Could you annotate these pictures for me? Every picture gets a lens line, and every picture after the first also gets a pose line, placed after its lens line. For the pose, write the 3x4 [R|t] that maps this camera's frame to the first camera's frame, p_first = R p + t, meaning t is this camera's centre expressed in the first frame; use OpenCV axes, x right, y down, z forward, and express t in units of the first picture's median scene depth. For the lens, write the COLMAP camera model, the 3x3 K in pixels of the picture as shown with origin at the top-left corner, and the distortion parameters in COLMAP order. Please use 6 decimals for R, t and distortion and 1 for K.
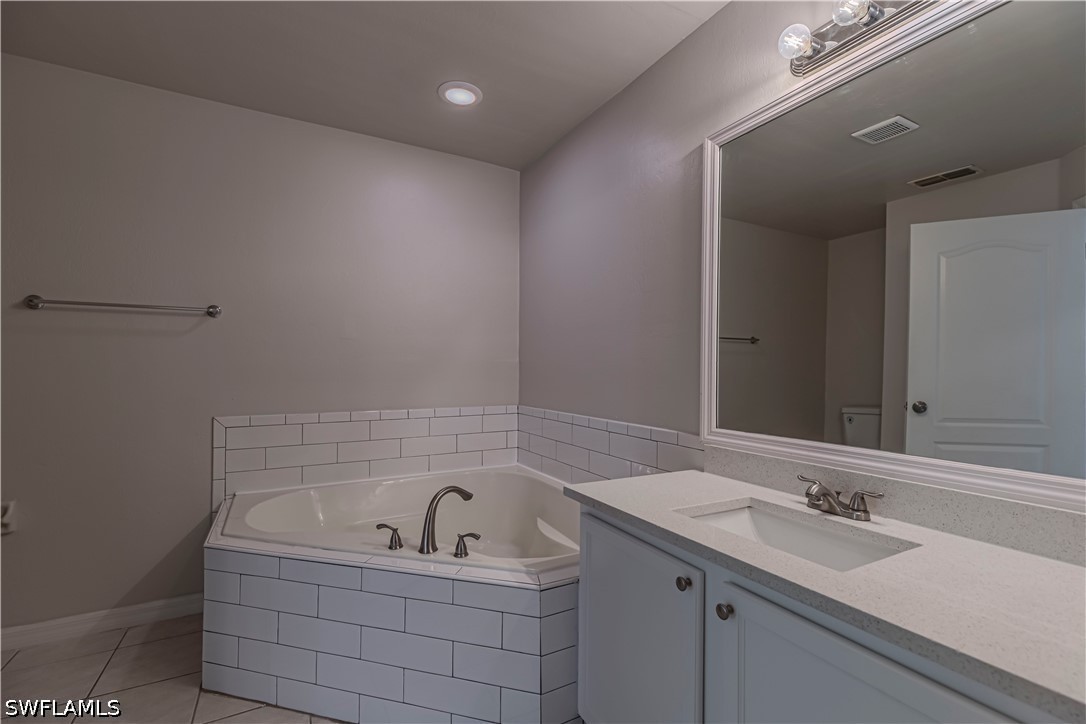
lens RADIAL K [[486.5, 0, 547.0], [0, 486.5, 366.9], [0, 0, 1]] dist [0.007791, -0.000887]
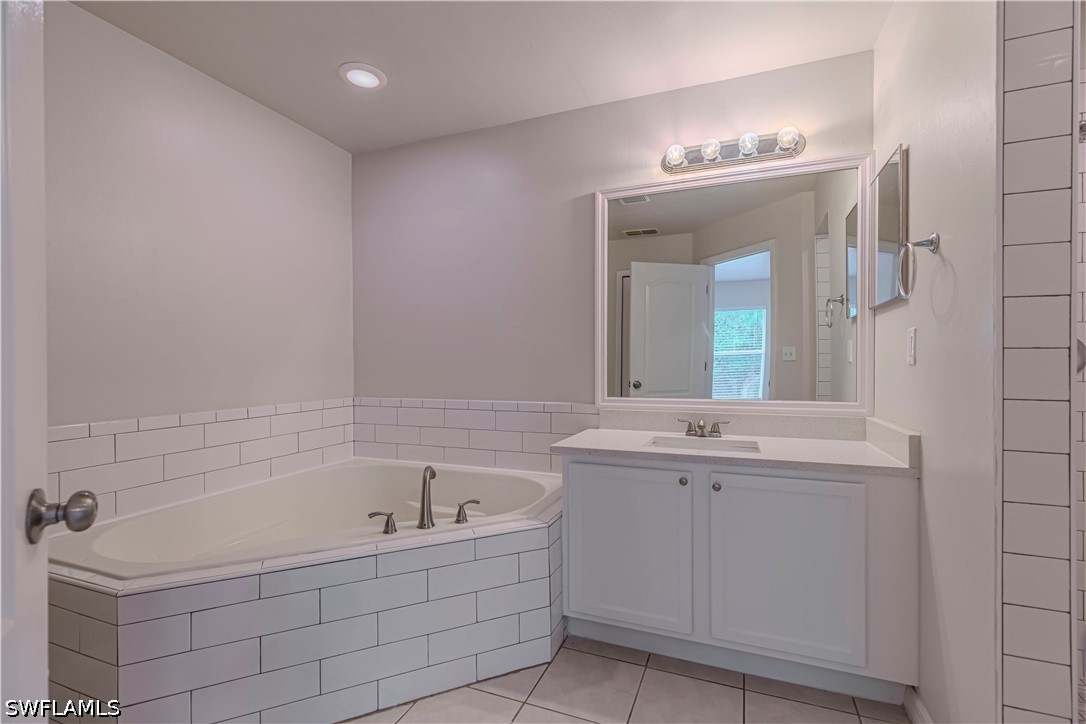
lens RADIAL K [[486.5, 0, 553.1], [0, 486.5, 368.1], [0, 0, 1]] dist [0.007791, -0.000887]
pose [[0.768367, -0.018565, 0.639740, -0.692563], [0.008720, 0.999790, 0.018540, 0.011976], [-0.639950, -0.008666, 0.768368, 0.001680]]
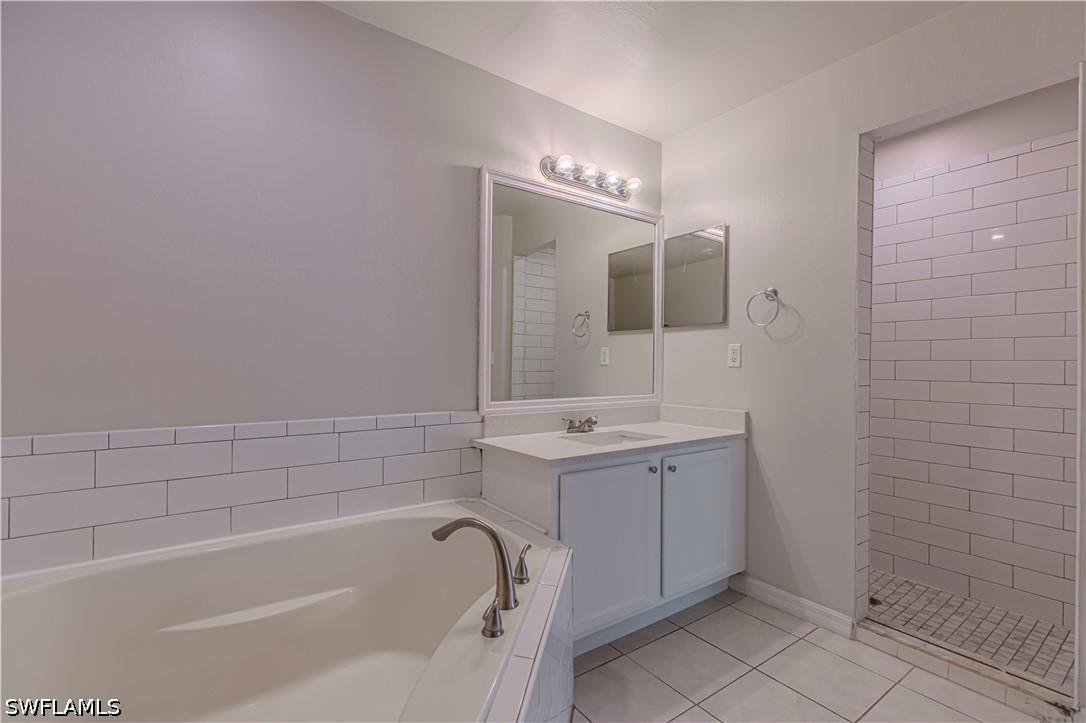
lens RADIAL K [[486.5, 0, 549.1], [0, 486.5, 365.3], [0, 0, 1]] dist [0.007791, -0.000887]
pose [[-0.124705, -0.014357, 0.992090, -0.945259], [-0.012852, 0.999835, 0.012853, 0.011031], [-0.992111, -0.011148, -0.124869, 1.010724]]
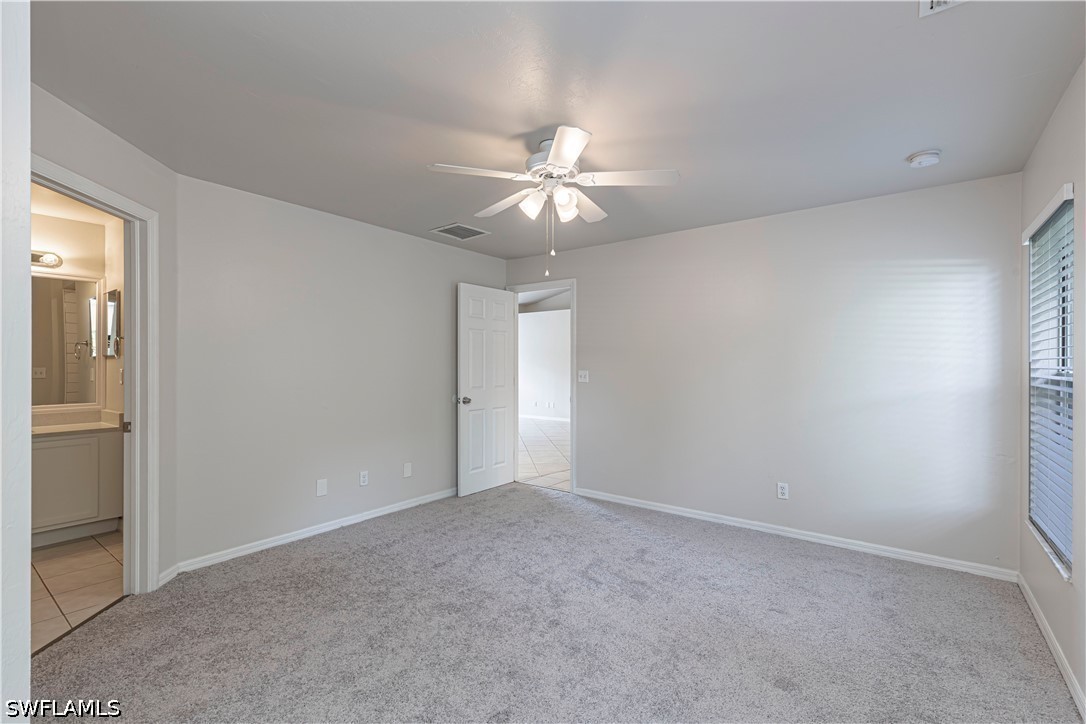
lens RADIAL K [[486.5, 0, 544.4], [0, 486.5, 361.7], [0, 0, 1]] dist [0.007791, -0.000887]
pose [[-0.407513, -0.007563, 0.913168, -2.386901], [-0.007827, 0.999958, 0.004789, -0.100220], [-0.913166, -0.005196, -0.407555, -0.567065]]
